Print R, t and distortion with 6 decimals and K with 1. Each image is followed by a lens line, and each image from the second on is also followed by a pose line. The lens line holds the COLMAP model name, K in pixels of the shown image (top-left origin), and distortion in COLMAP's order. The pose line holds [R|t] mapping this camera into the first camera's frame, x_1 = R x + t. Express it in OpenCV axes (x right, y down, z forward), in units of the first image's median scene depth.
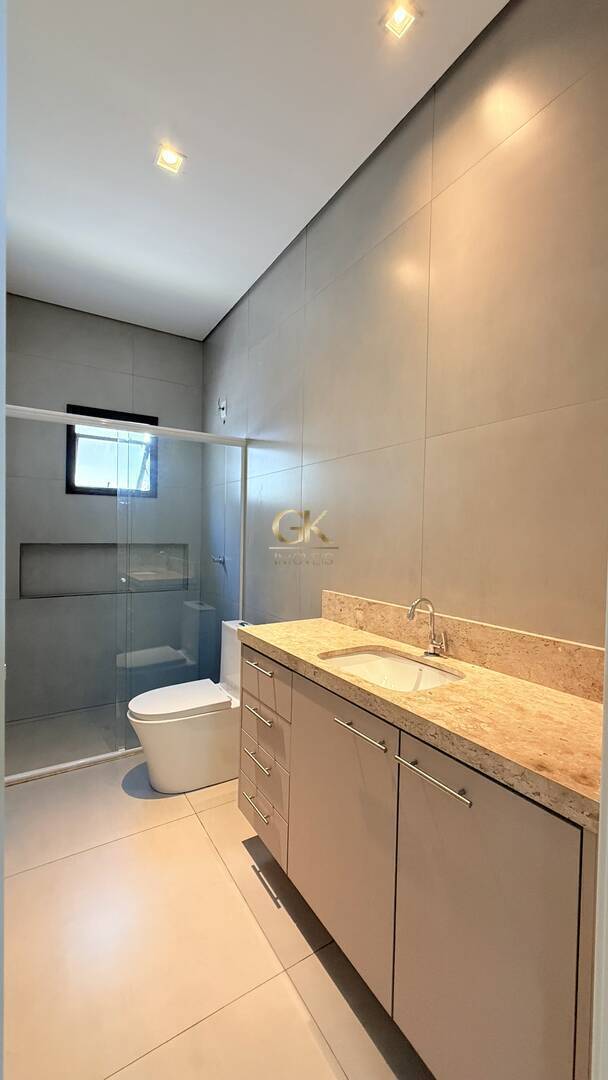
lens RADIAL K [[435.1, 0, 298.5], [0, 435.1, 541.0], [0, 0, 1]] dist [0.000241, -0.000577]
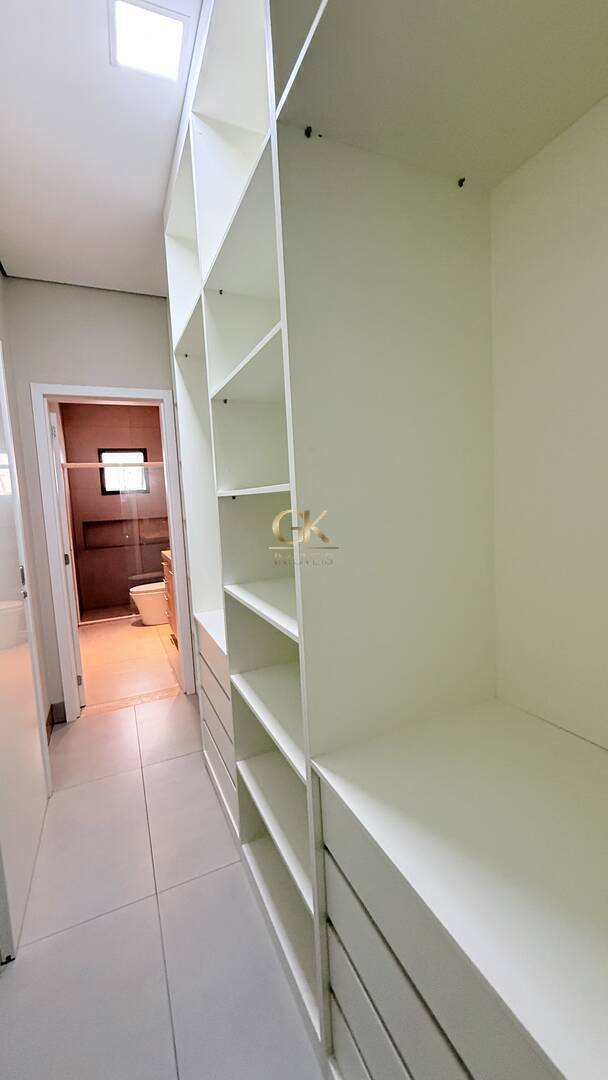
lens RADIAL K [[435.1, 0, 305.4], [0, 435.1, 537.9], [0, 0, 1]] dist [0.000241, -0.000577]
pose [[0.987407, -0.056021, -0.147950, 0.624569], [0.068950, 0.994098, 0.083757, -0.020608], [0.142385, -0.092903, 0.985442, -0.782839]]
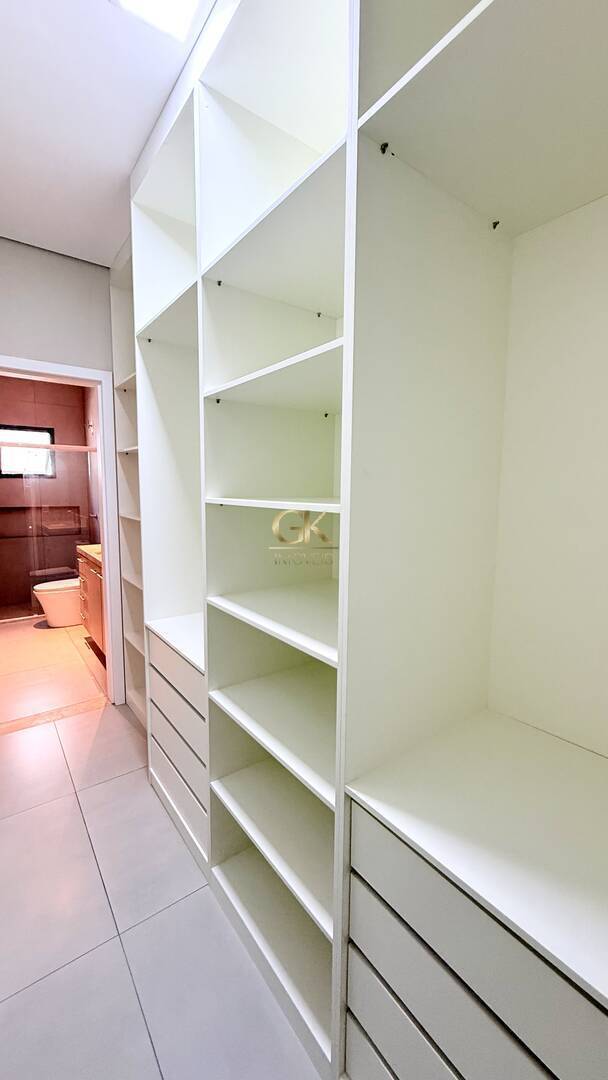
lens RADIAL K [[435.1, 0, 307.2], [0, 435.1, 539.0], [0, 0, 1]] dist [0.000241, -0.000577]
pose [[0.997232, -0.017693, 0.072213, 0.531034], [0.009918, 0.994248, 0.106640, -0.042034], [-0.073685, -0.105629, 0.991672, -0.775222]]
